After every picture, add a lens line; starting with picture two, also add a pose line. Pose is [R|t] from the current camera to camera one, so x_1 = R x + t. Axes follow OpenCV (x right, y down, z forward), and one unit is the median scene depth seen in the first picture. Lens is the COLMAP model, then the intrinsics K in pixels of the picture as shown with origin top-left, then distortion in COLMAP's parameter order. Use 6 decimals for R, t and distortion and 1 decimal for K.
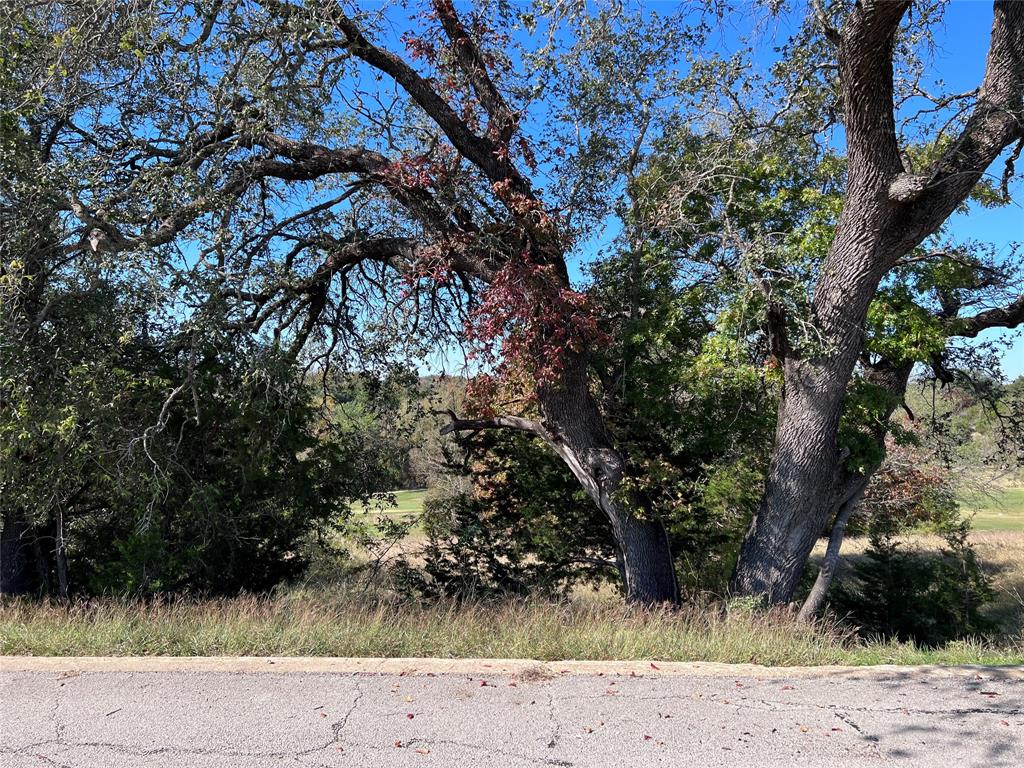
lens RADIAL K [[776.6, 0, 512.4], [0, 776.6, 384.4], [0, 0, 1]] dist [0.041171, -0.000393]
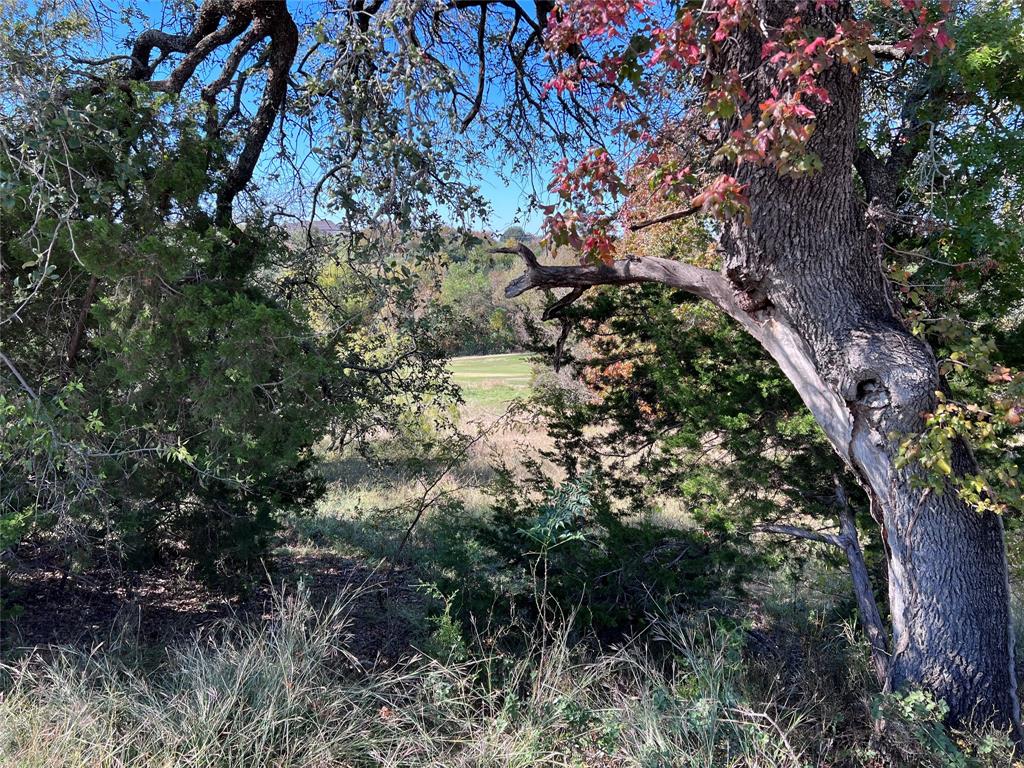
lens RADIAL K [[776.6, 0, 511.9], [0, 776.6, 384.0], [0, 0, 1]] dist [0.041171, -0.000393]
pose [[0.989329, 0.025600, -0.143430, -0.014342], [0.000181, 0.984226, 0.176916, 0.029022], [0.145696, -0.175054, 0.973719, 0.451613]]
